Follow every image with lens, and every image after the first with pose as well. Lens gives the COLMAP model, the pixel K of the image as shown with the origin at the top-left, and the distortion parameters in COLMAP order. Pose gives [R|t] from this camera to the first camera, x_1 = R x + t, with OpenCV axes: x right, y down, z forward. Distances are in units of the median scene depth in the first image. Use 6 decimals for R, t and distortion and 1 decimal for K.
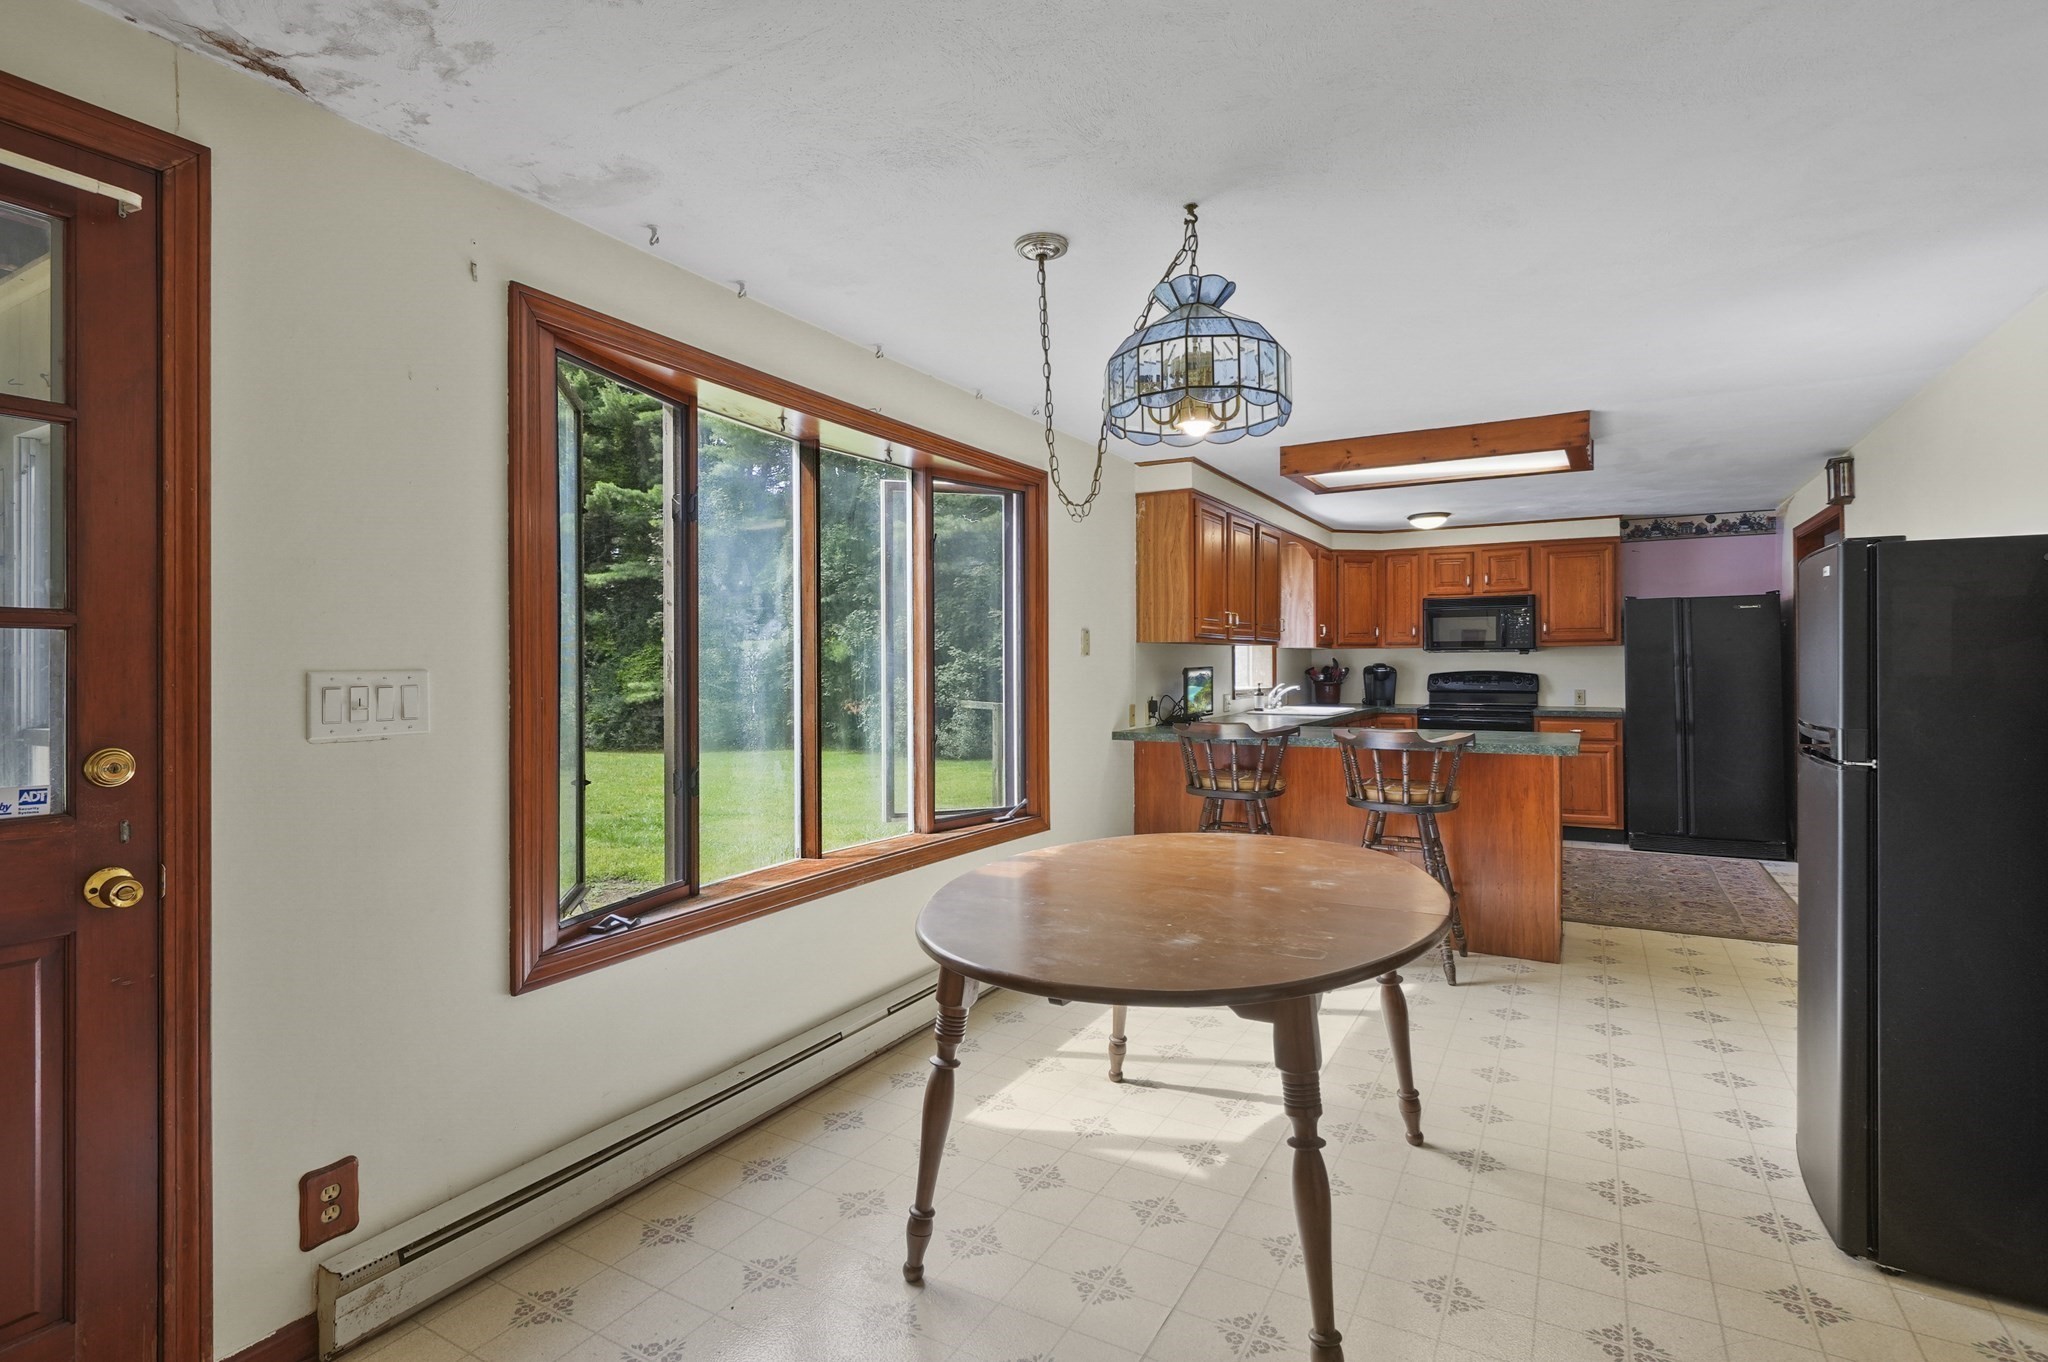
lens RADIAL K [[1015.4, 0, 978.9], [0, 1015.4, 657.0], [0, 0, 1]] dist [-0.012027, -0.004806]
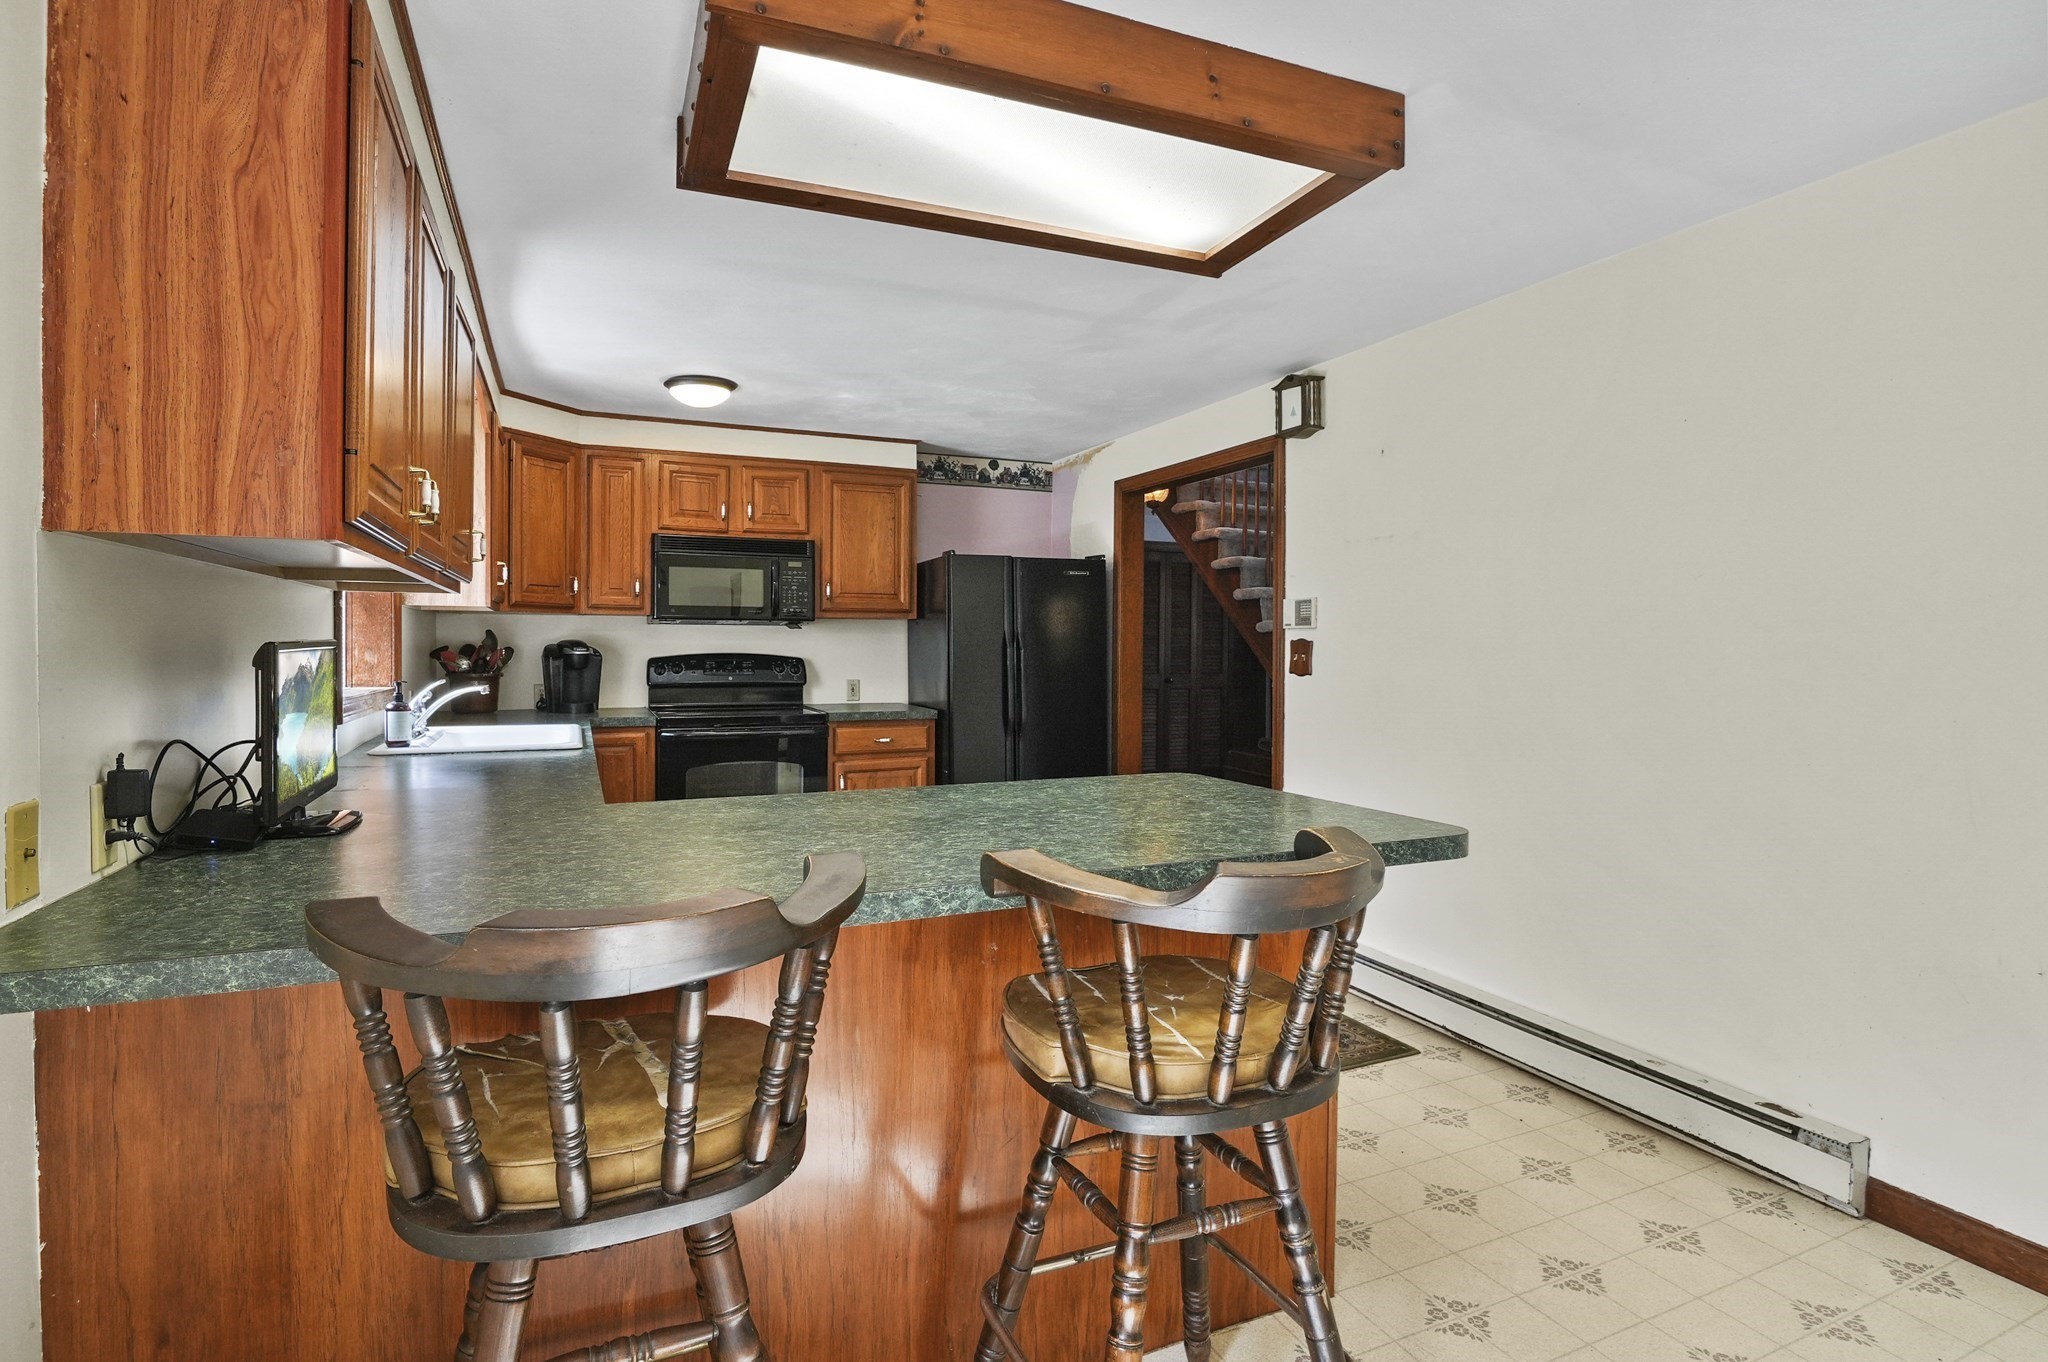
lens RADIAL K [[1015.4, 0, 1016.8], [0, 1015.4, 662.9], [0, 0, 1]] dist [-0.012027, -0.004806]
pose [[0.571177, -0.006349, 0.820802, 0.070260], [-0.013593, 0.999760, 0.017193, 0.006639], [-0.820714, -0.020977, 0.570954, 0.507553]]
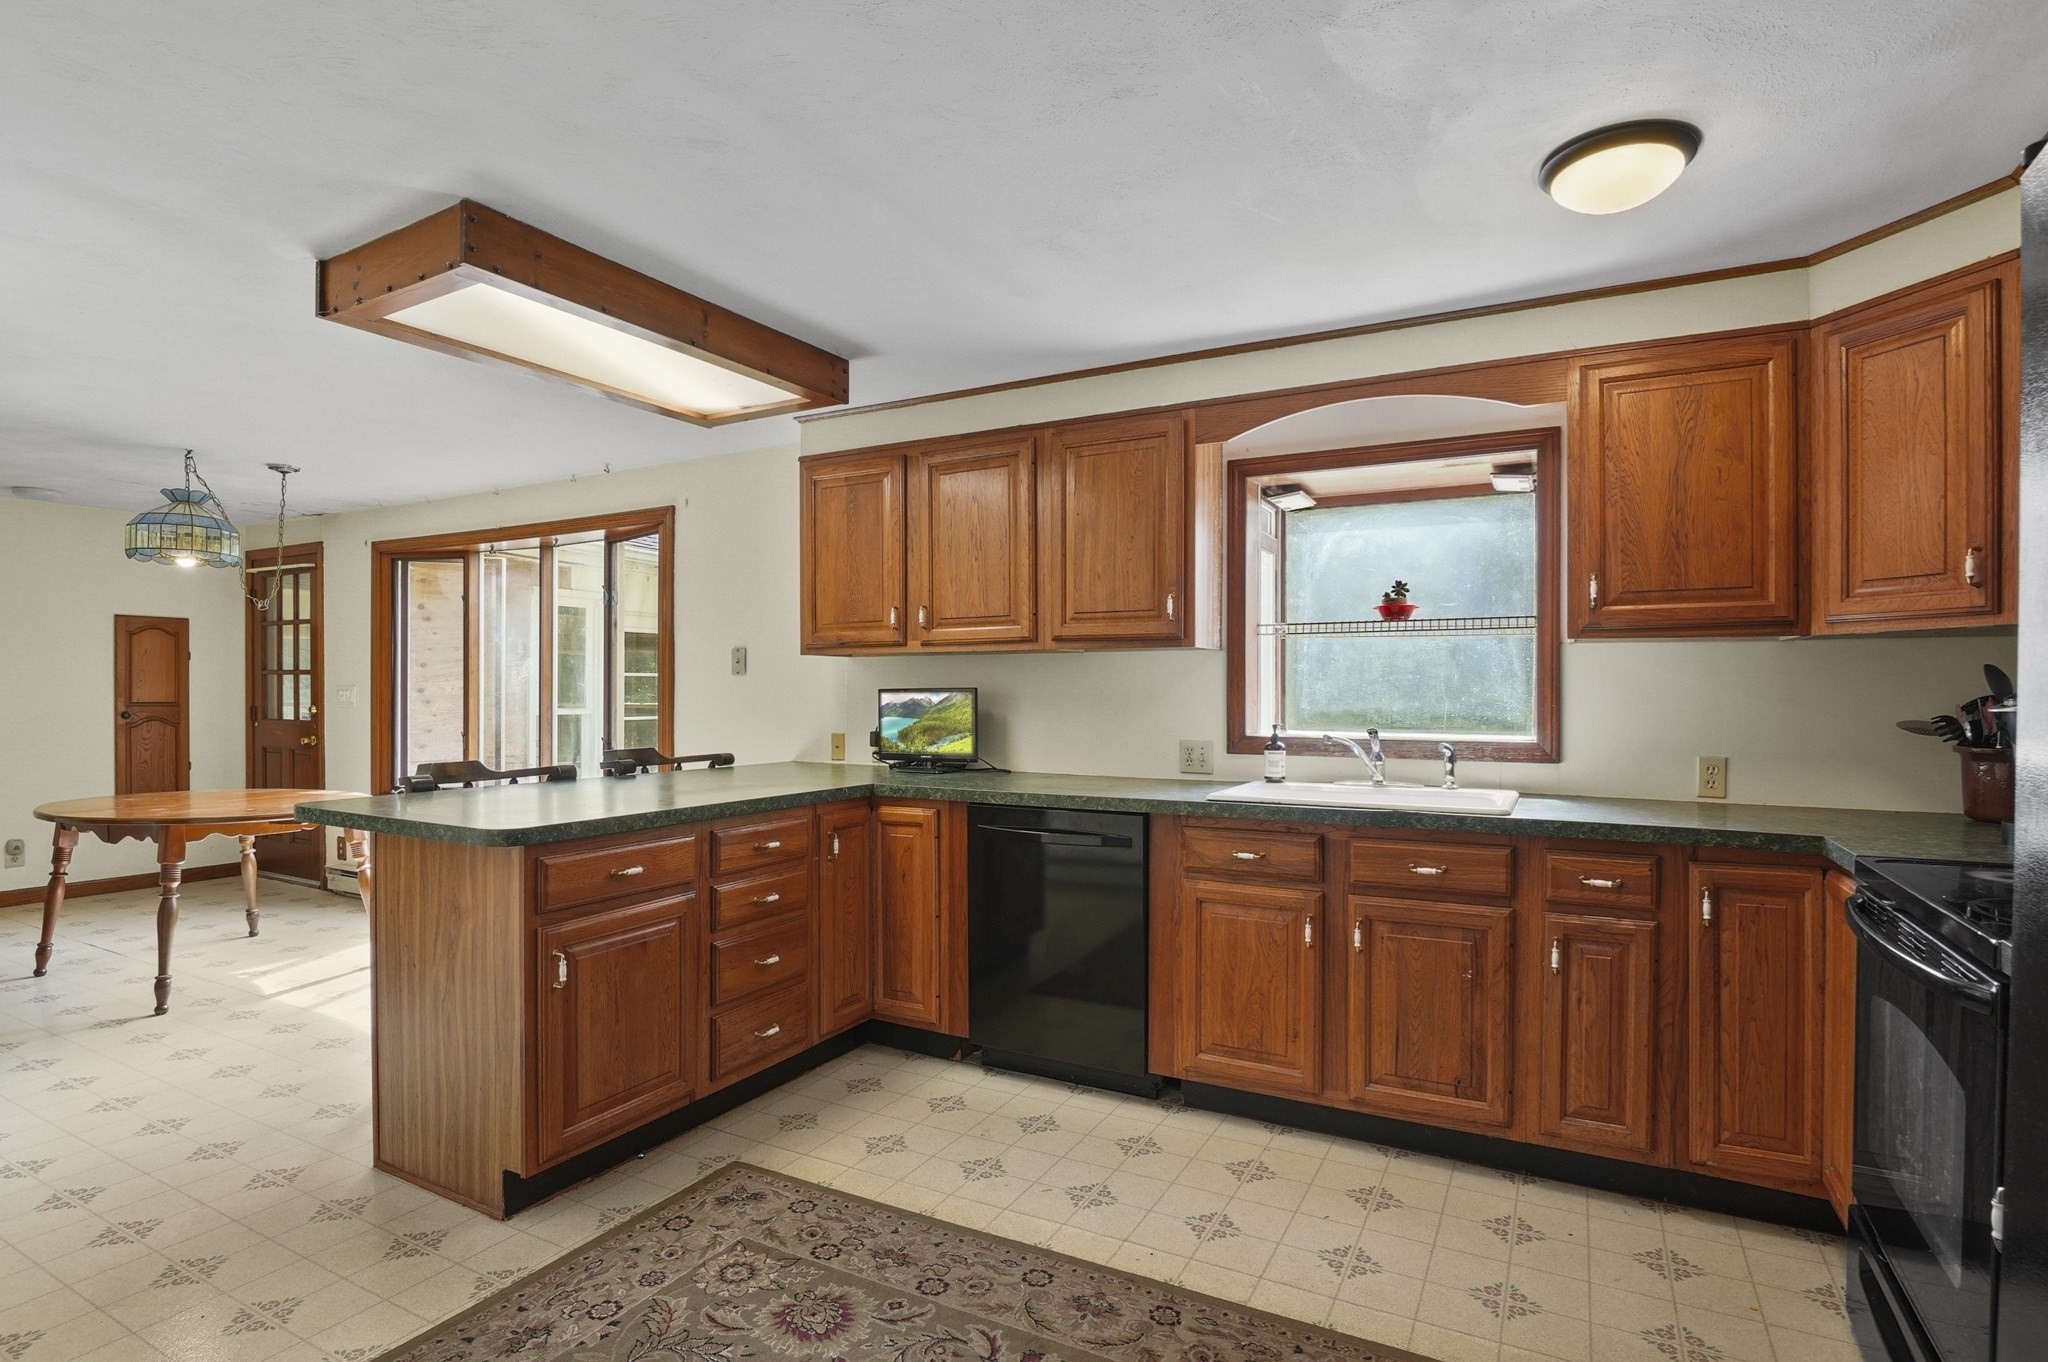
lens RADIAL K [[1015.4, 0, 1016.4], [0, 1015.4, 695.8], [0, 0, 1]] dist [-0.012027, -0.004806]
pose [[0.040469, 0.009544, -0.999135, 0.703530], [0.005046, 0.999940, 0.009756, 0.006570], [0.999168, -0.005437, 0.040419, 0.799991]]
